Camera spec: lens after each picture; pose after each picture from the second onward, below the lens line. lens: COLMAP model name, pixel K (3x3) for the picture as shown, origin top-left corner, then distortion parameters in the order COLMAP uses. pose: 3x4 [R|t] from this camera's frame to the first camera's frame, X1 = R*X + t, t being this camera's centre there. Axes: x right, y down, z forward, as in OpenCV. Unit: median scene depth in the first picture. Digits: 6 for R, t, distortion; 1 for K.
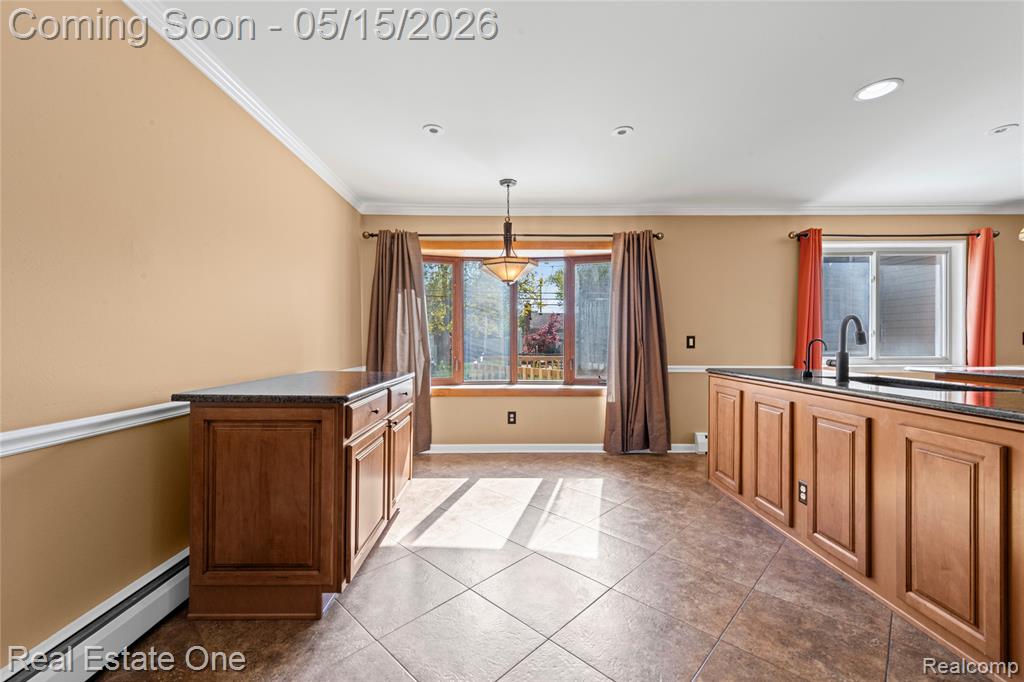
lens RADIAL K [[415.4, 0, 505.8], [0, 415.4, 341.5], [0, 0, 1]] dist [0.013904, -0.002842]
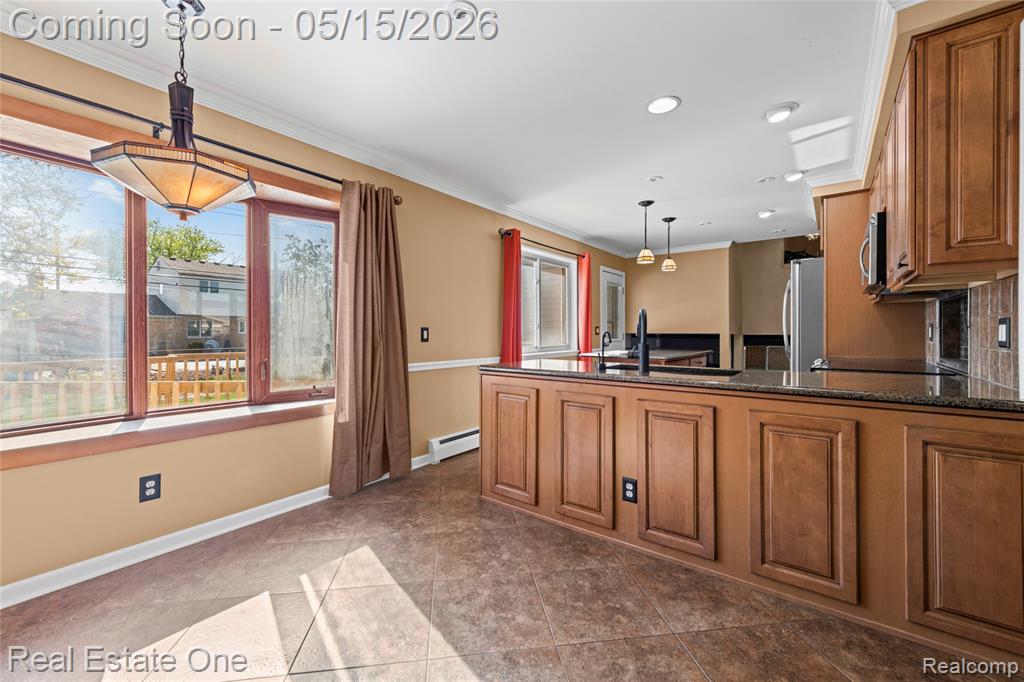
lens RADIAL K [[415.4, 0, 513.2], [0, 415.4, 330.4], [0, 0, 1]] dist [0.013904, -0.002842]
pose [[0.610094, 0.001996, 0.792327, -0.137623], [0.002764, 0.999985, -0.004648, -0.003113], [-0.792325, 0.005026, 0.610079, 0.394312]]
